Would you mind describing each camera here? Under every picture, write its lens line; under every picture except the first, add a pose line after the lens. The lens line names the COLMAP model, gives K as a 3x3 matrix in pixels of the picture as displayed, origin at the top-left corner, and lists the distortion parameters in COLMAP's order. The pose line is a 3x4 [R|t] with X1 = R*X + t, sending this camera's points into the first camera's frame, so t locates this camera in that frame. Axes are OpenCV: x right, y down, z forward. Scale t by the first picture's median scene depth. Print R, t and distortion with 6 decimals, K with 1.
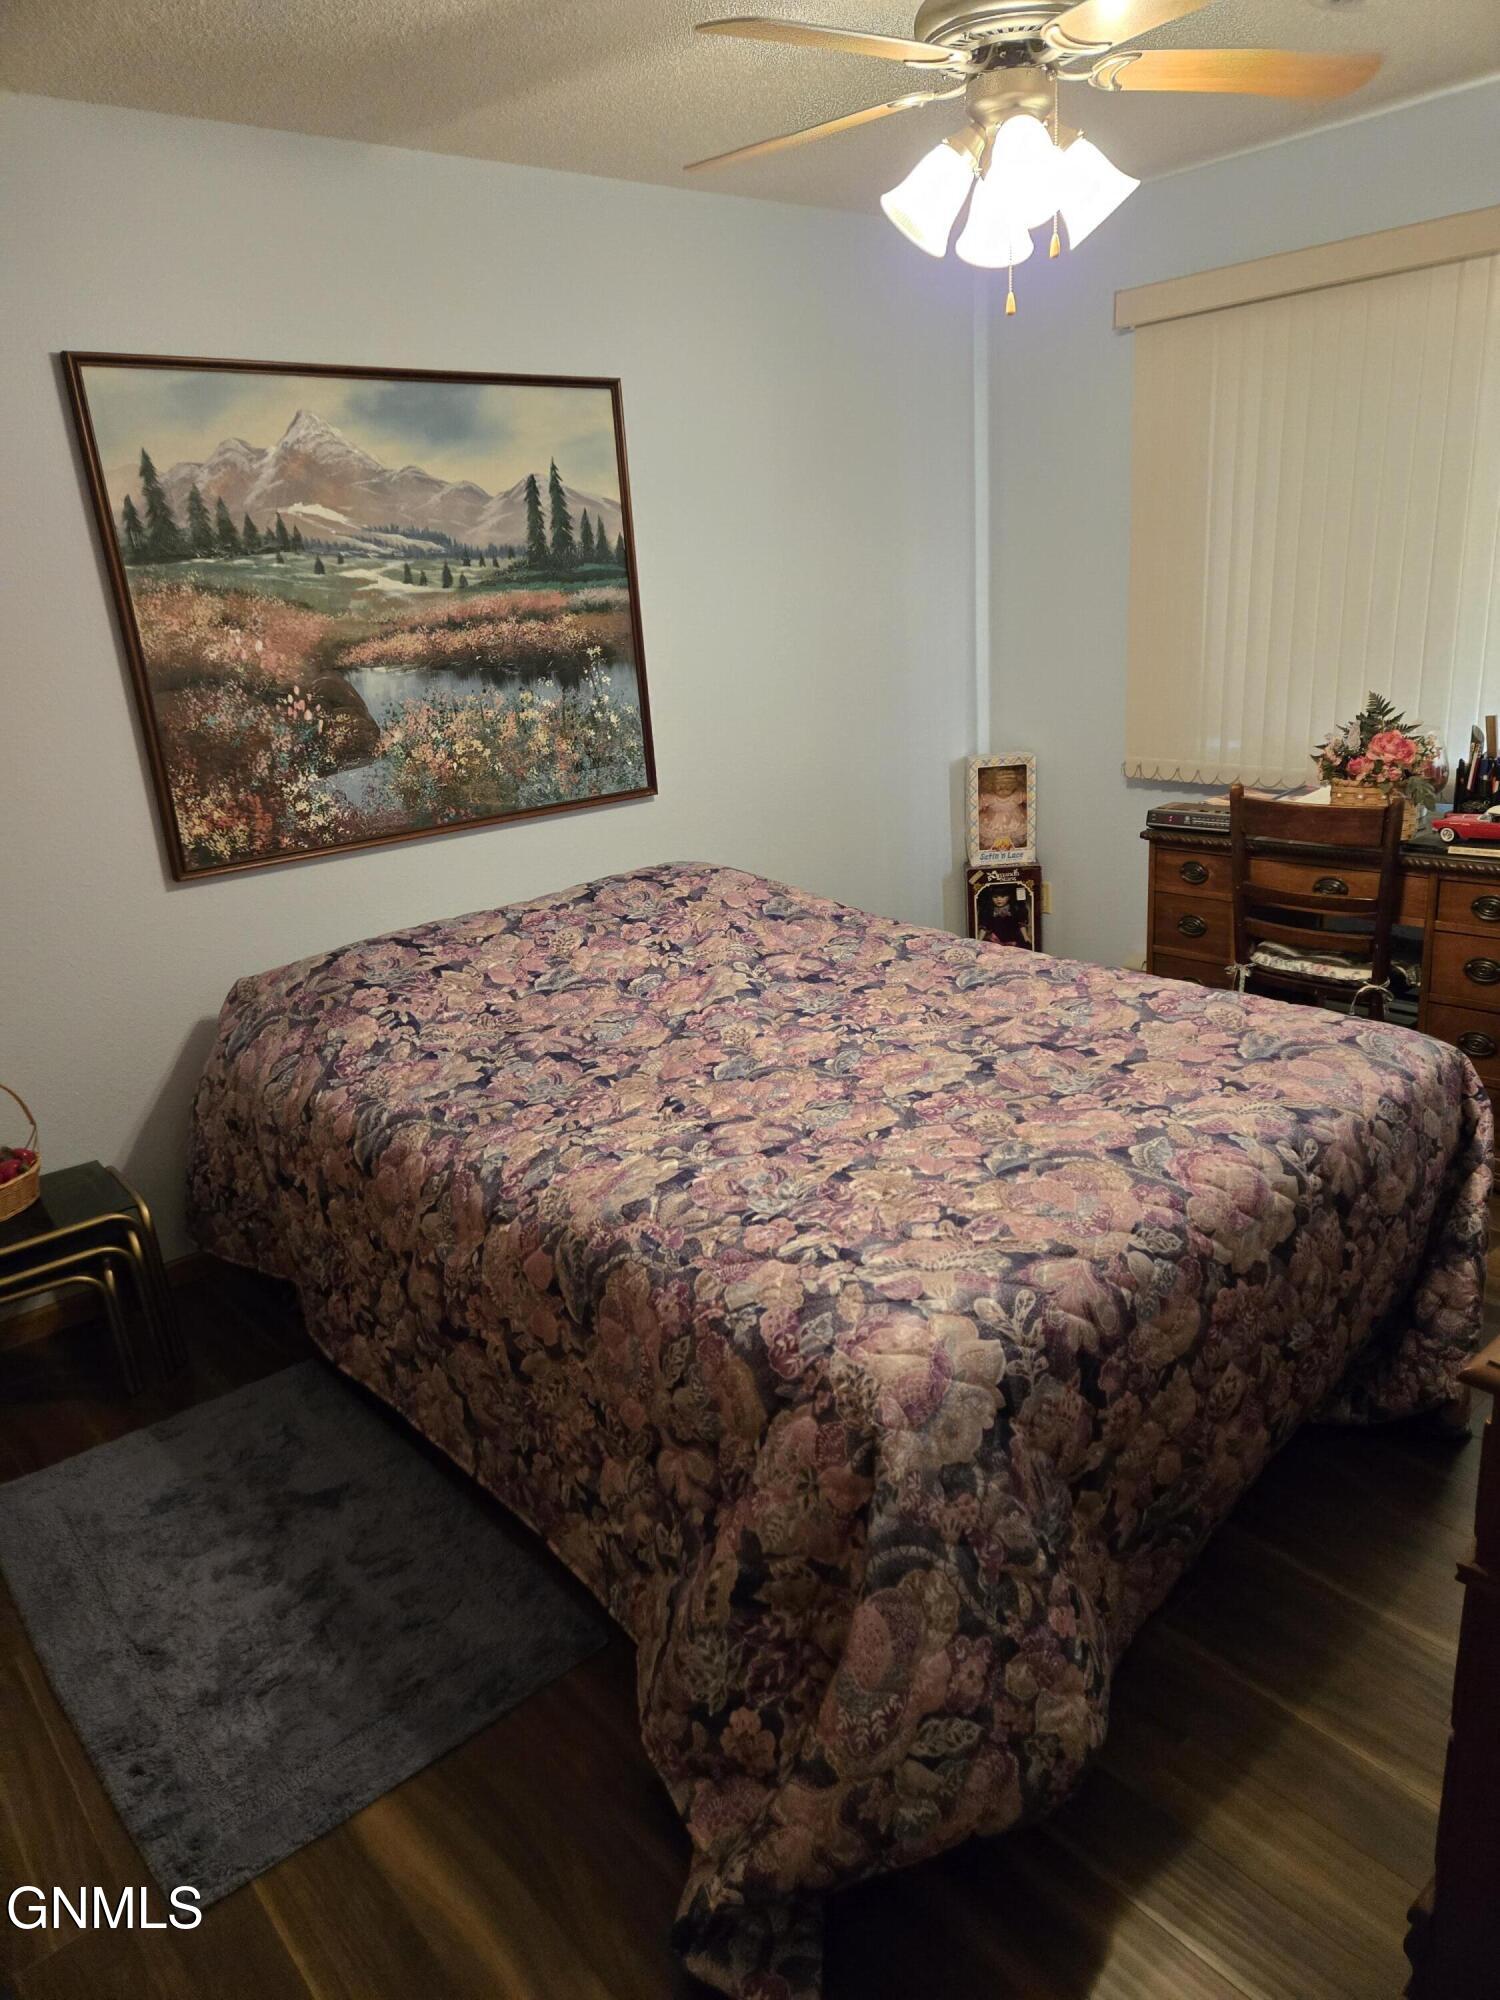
lens RADIAL K [[1373.8, 0, 796.8], [0, 1373.8, 1005.2], [0, 0, 1]] dist [0.084683, -0.078876]
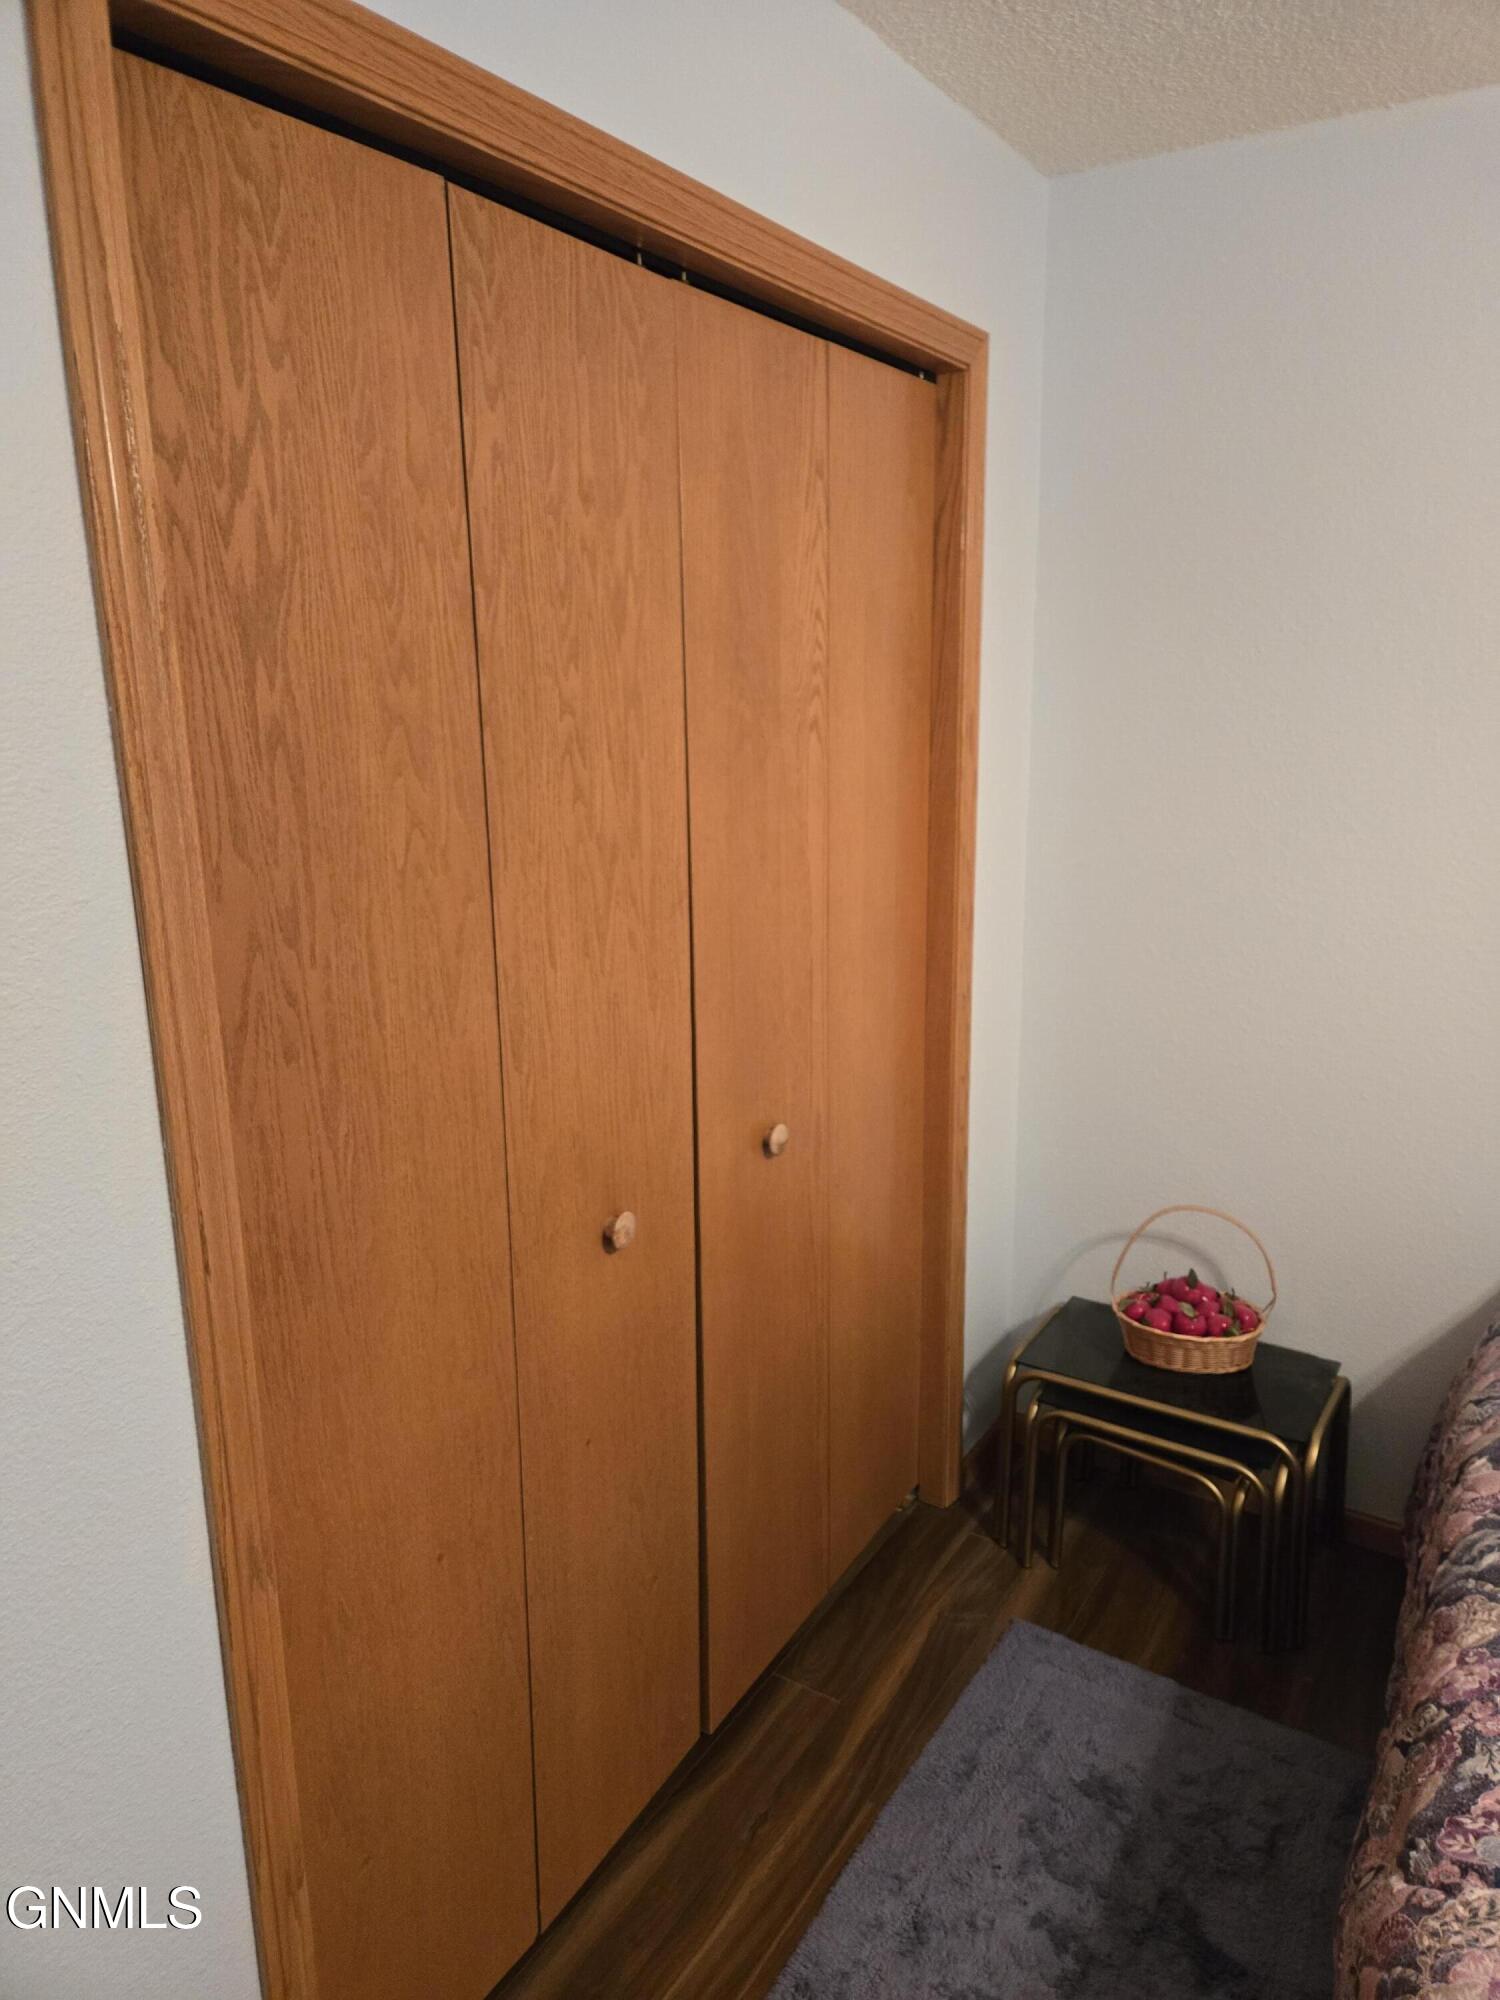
lens RADIAL K [[1378.2, 0, 749.0], [0, 1378.2, 936.4], [0, 0, 1]] dist [0.002965, -0.000957]
pose [[0.281377, 0.251263, -0.926117, 0.109063], [-0.314595, 0.935926, 0.158343, -0.161425], [0.906563, 0.246797, 0.342395, 0.361792]]
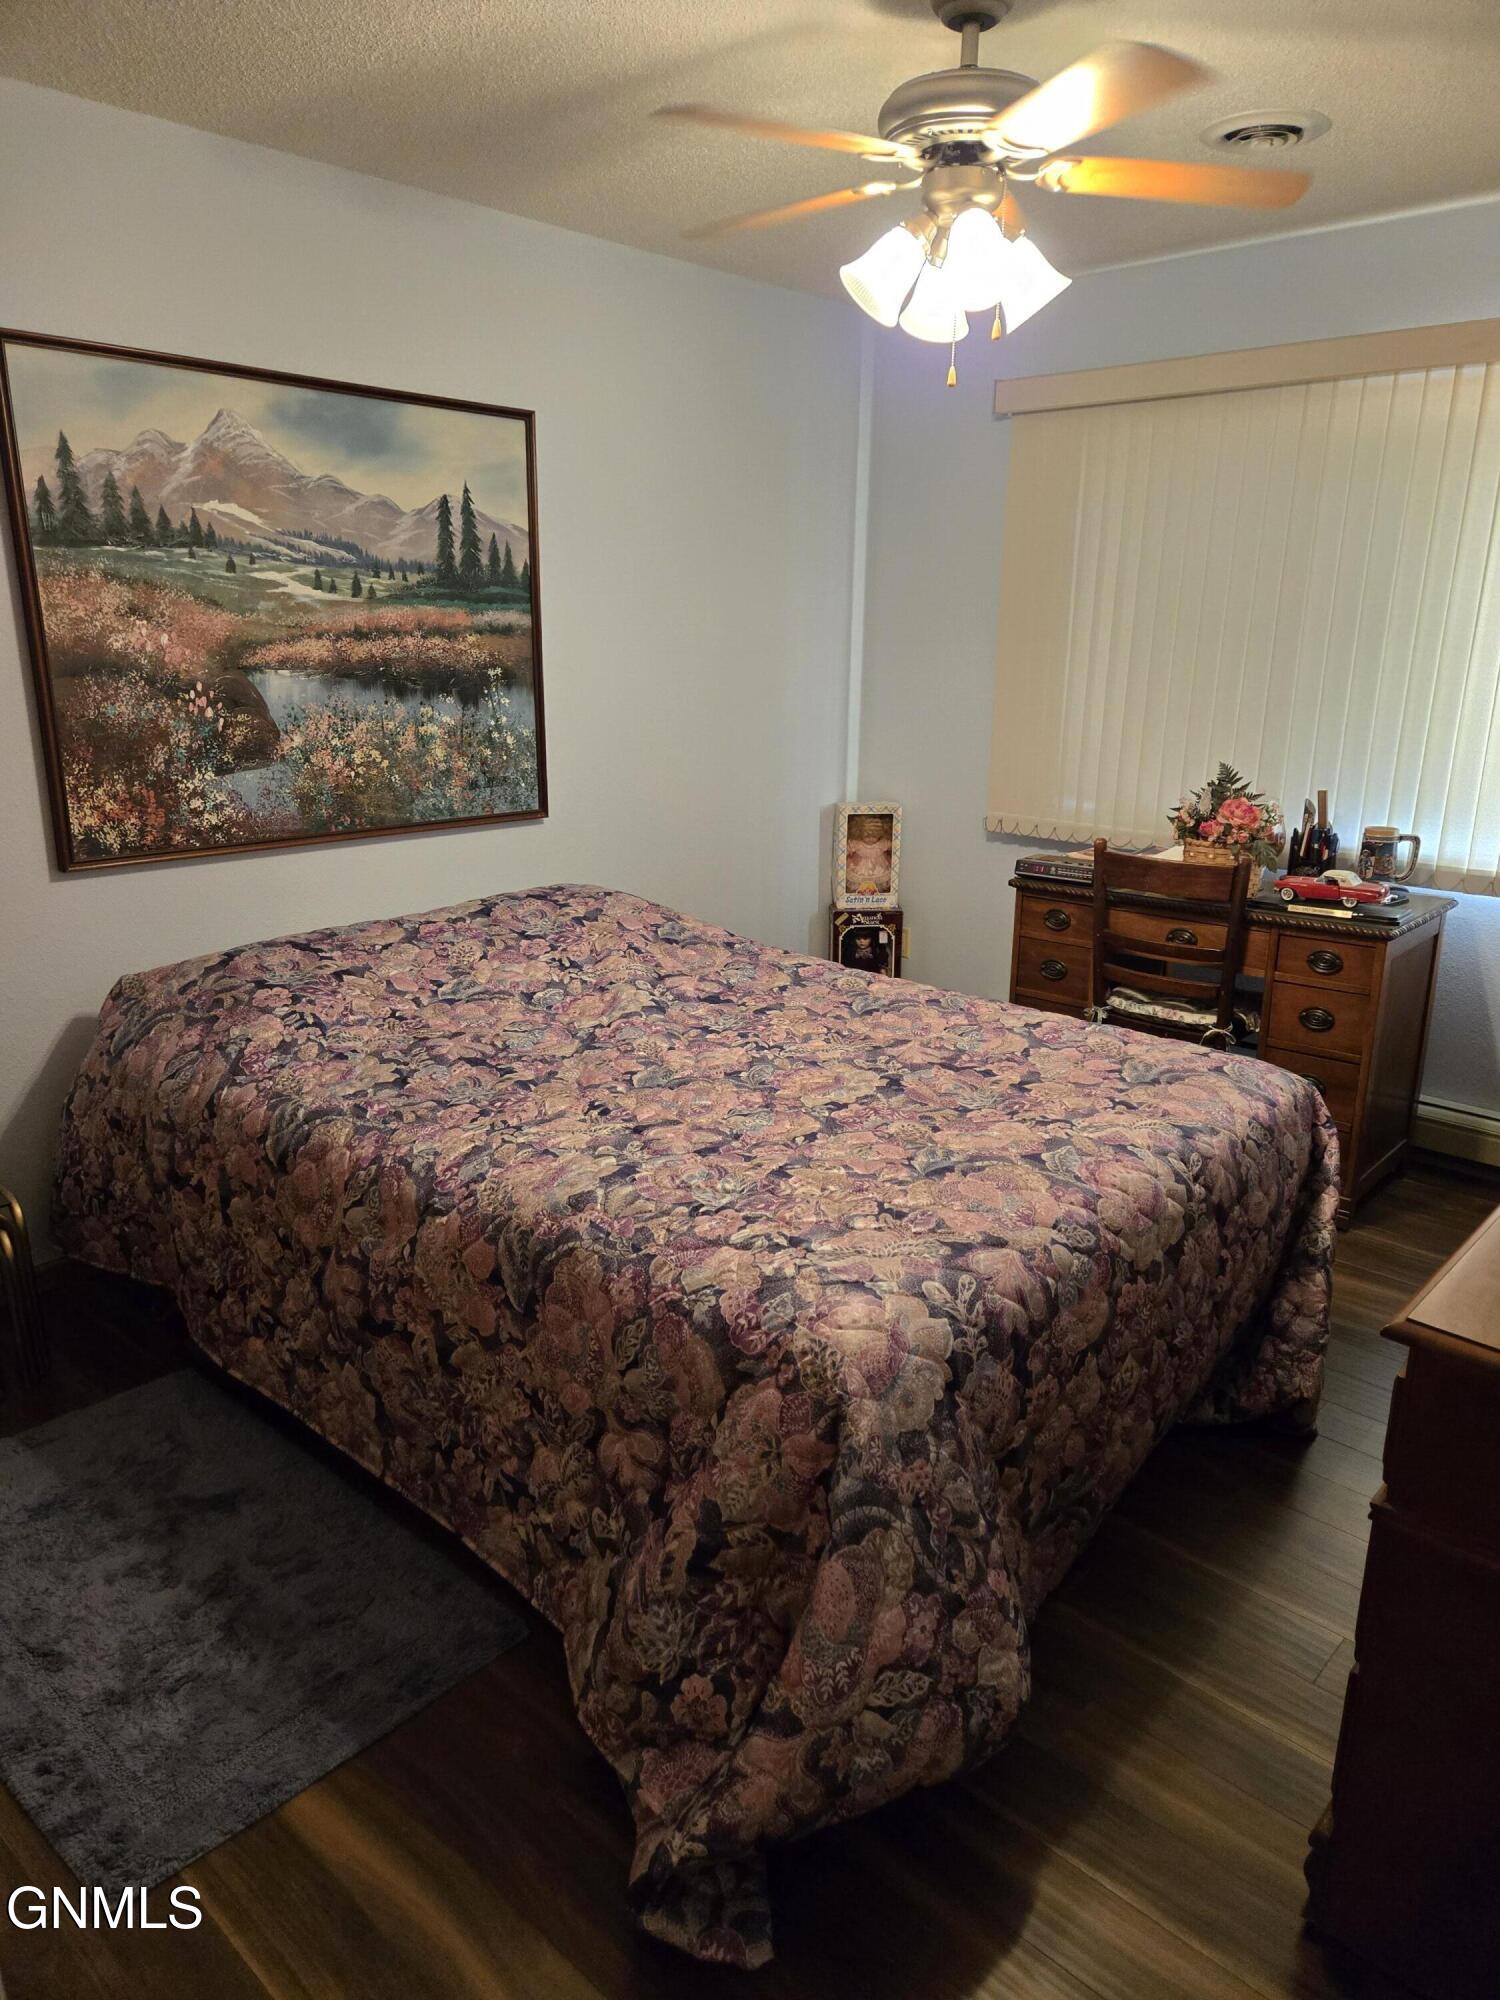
lens RADIAL K [[1373.8, 0, 796.8], [0, 1373.8, 1005.2], [0, 0, 1]] dist [0.084683, -0.078876]
pose [[0.989743, 0.039842, 0.137193, -0.076699], [-0.034422, 0.998539, -0.041651, 0.029244], [-0.138652, 0.036501, 0.989668, -0.032292]]
